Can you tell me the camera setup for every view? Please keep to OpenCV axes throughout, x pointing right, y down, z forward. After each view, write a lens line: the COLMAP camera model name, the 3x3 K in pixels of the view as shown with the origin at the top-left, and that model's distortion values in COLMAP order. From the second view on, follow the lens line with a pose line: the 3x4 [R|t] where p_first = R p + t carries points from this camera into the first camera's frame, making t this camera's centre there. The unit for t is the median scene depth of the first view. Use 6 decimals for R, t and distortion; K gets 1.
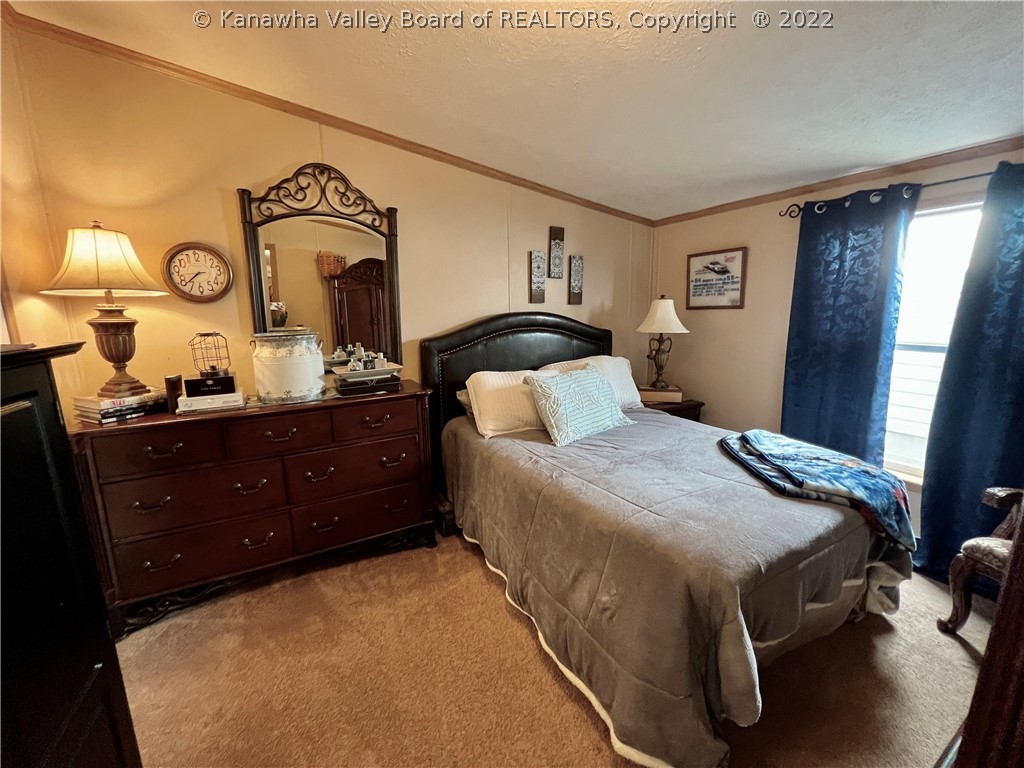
lens RADIAL K [[408.9, 0, 511.6], [0, 408.9, 383.2], [0, 0, 1]] dist [-0.003394, 0.000200]
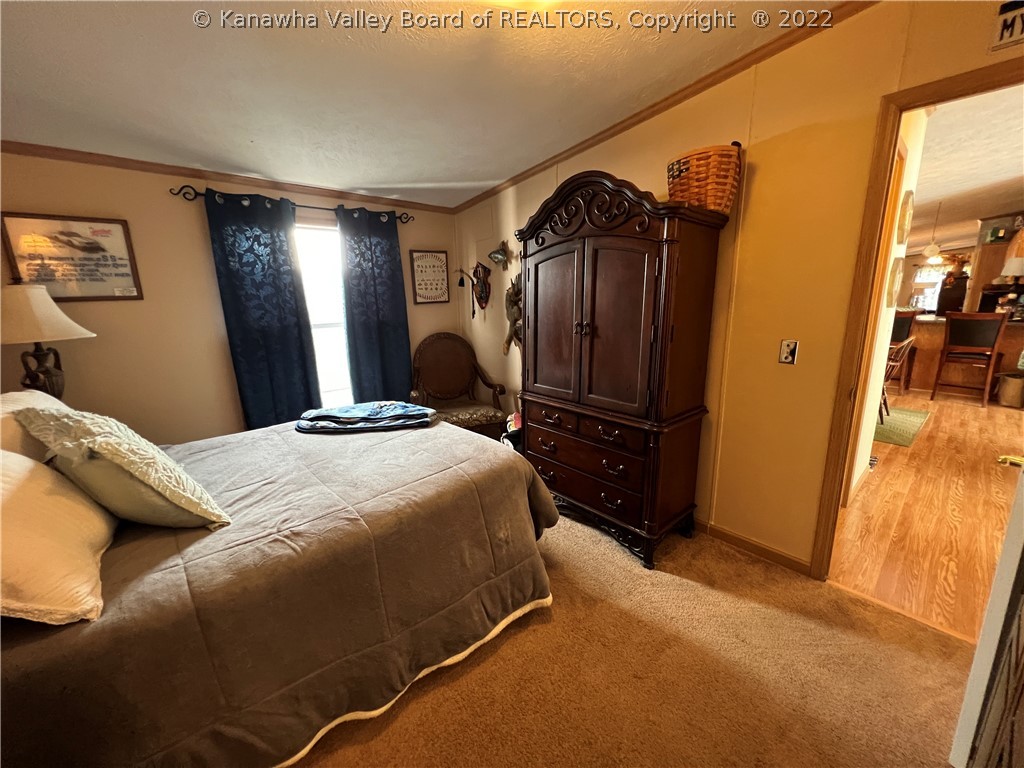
lens RADIAL K [[408.9, 0, 510.7], [0, 408.9, 382.7], [0, 0, 1]] dist [-0.003394, 0.000200]
pose [[-0.208432, -0.194441, 0.958514, -0.463106], [0.194065, 0.952330, 0.235387, -0.094260], [-0.958590, 0.235076, -0.160761, 0.589319]]
